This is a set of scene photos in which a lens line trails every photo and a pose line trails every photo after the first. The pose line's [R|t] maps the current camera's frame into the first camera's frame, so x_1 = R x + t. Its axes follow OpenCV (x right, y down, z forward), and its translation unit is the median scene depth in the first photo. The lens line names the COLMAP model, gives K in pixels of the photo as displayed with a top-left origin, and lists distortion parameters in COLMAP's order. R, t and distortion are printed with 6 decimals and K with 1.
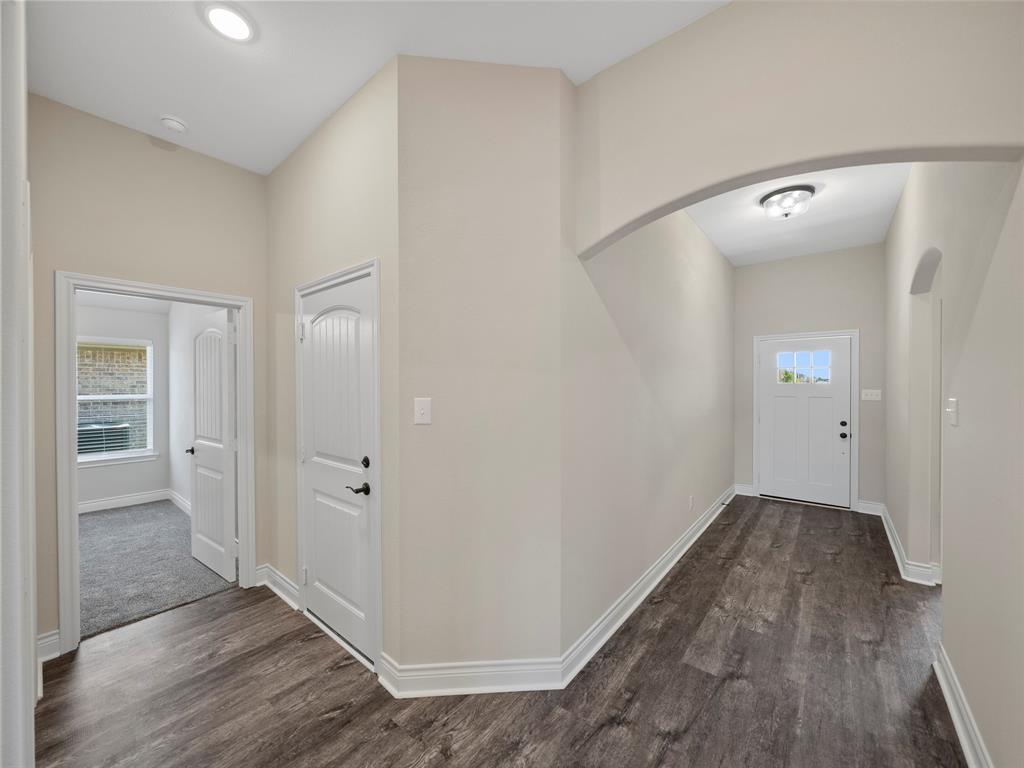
lens RADIAL K [[396.0, 0, 505.6], [0, 396.0, 384.6], [0, 0, 1]] dist [-0.005899, 0.000356]
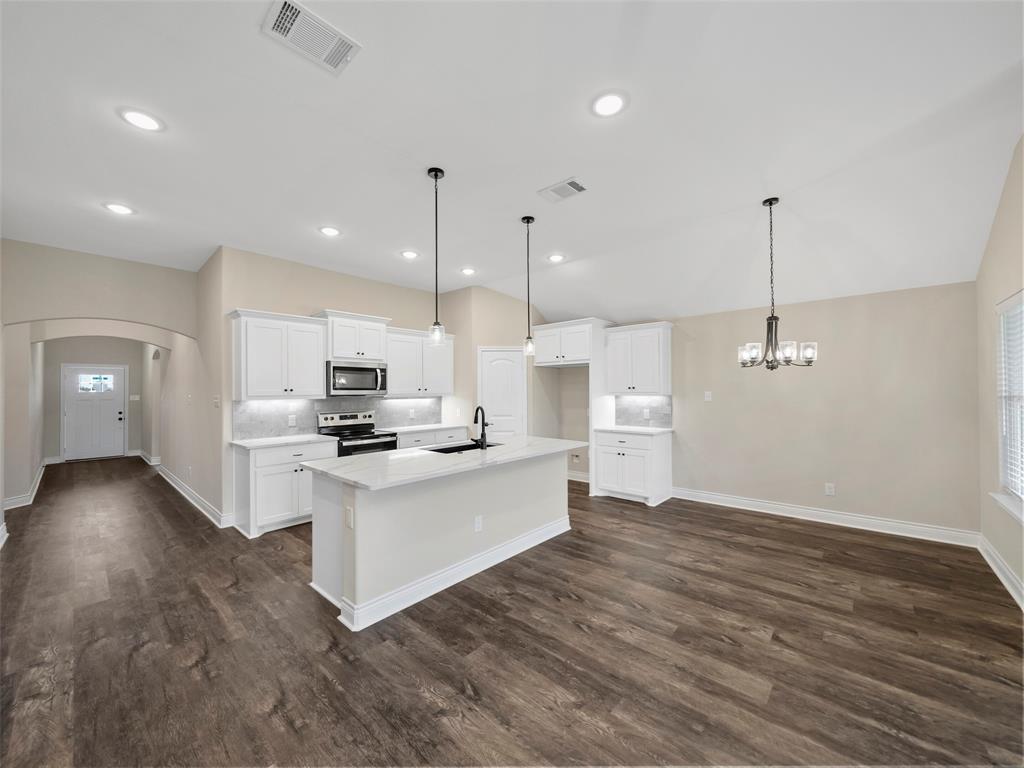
lens RADIAL K [[396.0, 0, 510.0], [0, 396.0, 382.9], [0, 0, 1]] dist [-0.005899, 0.000356]
pose [[0.039244, 0.018036, 0.999067, -0.908859], [0.010711, 0.999772, -0.018469, 0.005942], [-0.999172, 0.011426, 0.039042, -0.896893]]
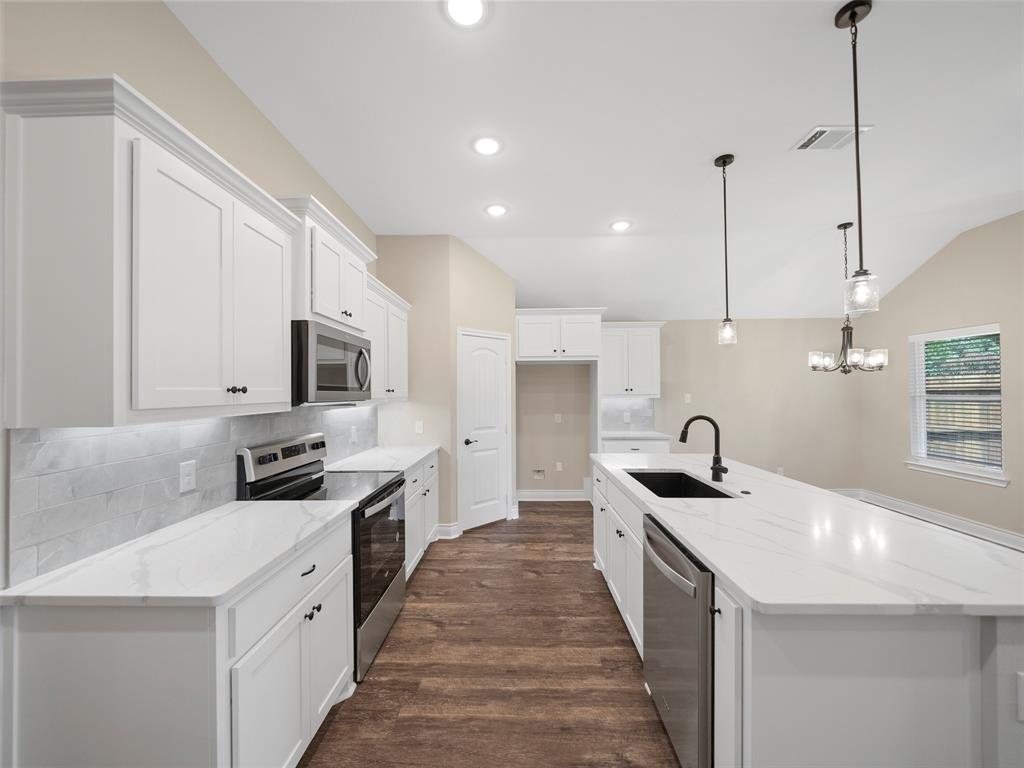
lens RADIAL K [[396.0, 0, 512.0], [0, 396.0, 383.5], [0, 0, 1]] dist [-0.005899, 0.000356]
pose [[-0.622077, 0.019669, 0.782709, -0.428897], [0.008468, 0.999795, -0.018394, 0.003326], [-0.782910, -0.004815, -0.622116, -0.355846]]
